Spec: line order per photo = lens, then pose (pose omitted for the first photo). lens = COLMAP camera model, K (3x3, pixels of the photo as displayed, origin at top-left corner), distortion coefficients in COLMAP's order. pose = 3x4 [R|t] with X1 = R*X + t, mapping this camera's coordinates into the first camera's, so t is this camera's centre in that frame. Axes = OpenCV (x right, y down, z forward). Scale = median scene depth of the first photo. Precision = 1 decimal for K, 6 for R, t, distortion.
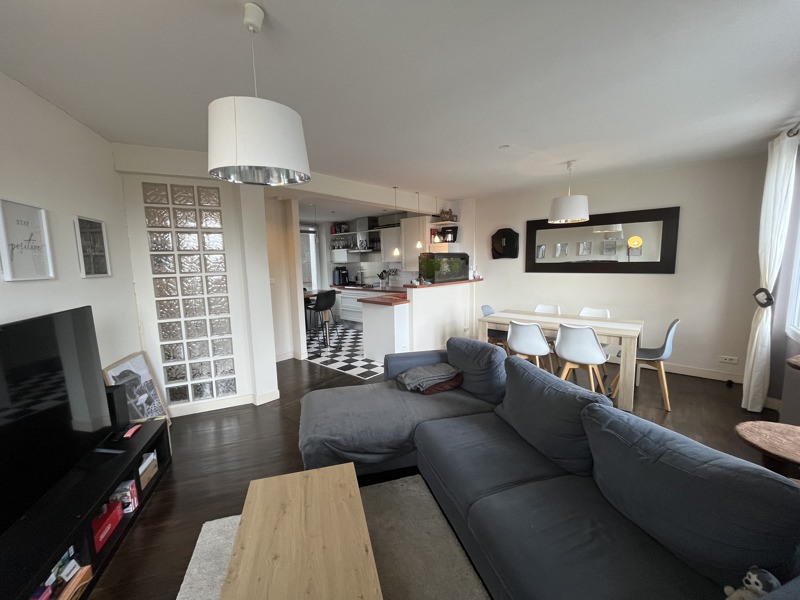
lens RADIAL K [[322.3, 0, 400.0], [0, 322.3, 300.0], [0, 0, 1]] dist [-0.000092, -0.000022]
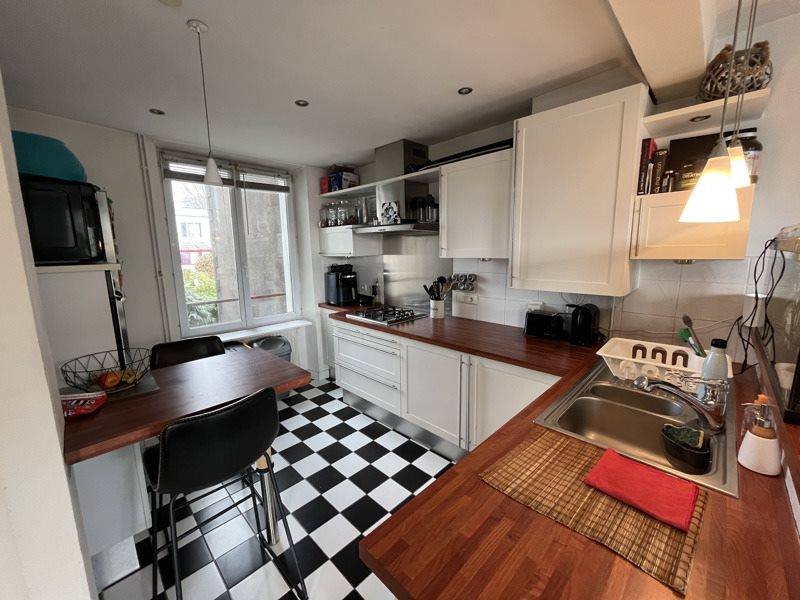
lens RADIAL K [[322.3, 0, 400.0], [0, 322.3, 300.0], [0, 0, 1]] dist [-0.000092, -0.000022]
pose [[0.997609, 0.018932, -0.066461, -0.069444], [-0.016672, 0.999269, 0.034389, -0.072388], [0.067063, -0.033199, 0.997196, 0.558634]]
